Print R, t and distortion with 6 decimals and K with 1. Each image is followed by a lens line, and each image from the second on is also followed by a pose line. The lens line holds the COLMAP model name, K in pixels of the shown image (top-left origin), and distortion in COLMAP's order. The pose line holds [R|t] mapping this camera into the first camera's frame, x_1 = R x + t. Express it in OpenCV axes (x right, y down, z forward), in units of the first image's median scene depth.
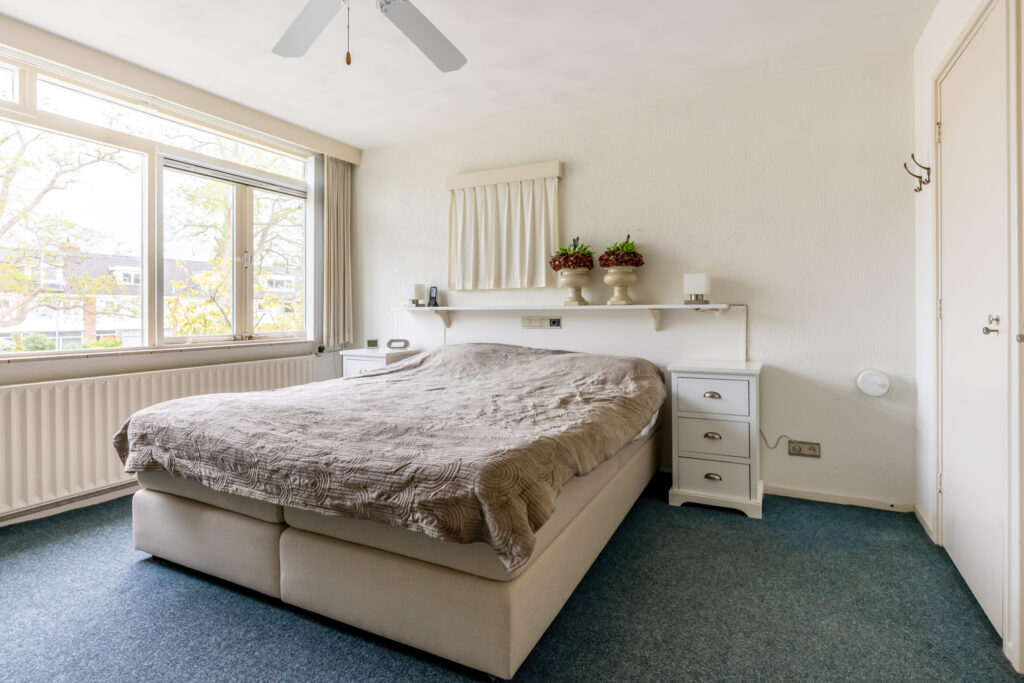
lens RADIAL K [[512.5, 0, 532.5], [0, 512.5, 308.1], [0, 0, 1]] dist [-0.003433, -0.000749]
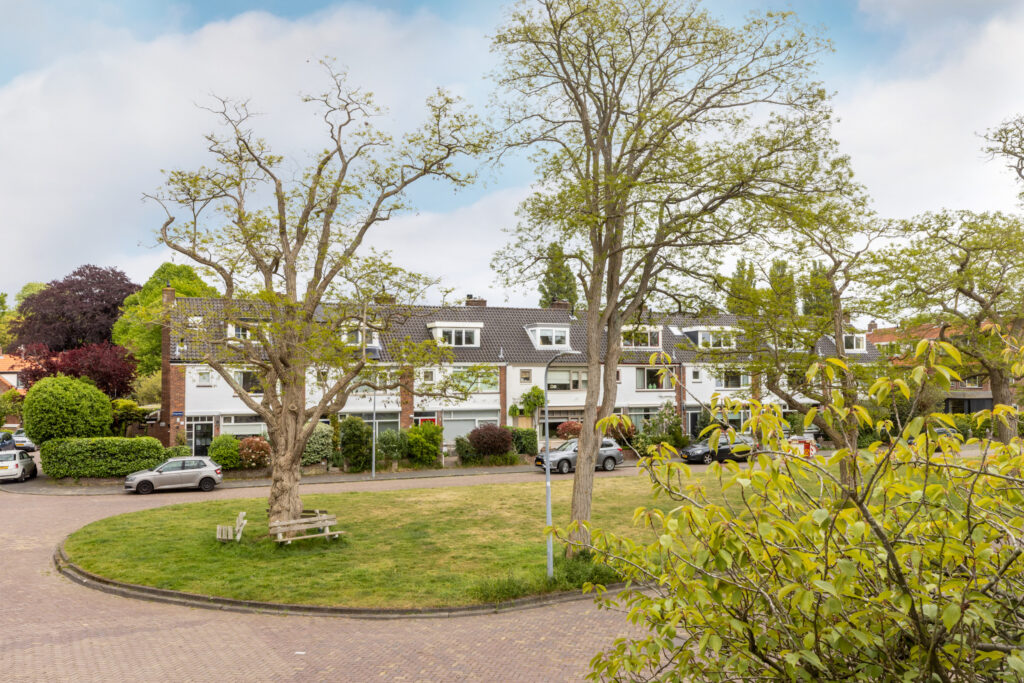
lens RADIAL K [[866.8, 0, 506.9], [0, 866.8, 341.3], [0, 0, 1]] dist [-0.000959, -0.004225]
pose [[0.831144, -0.023543, -0.555559, -0.117499], [0.005223, 0.999390, -0.034537, -0.023182], [0.556033, 0.025804, 0.830760, 0.102362]]
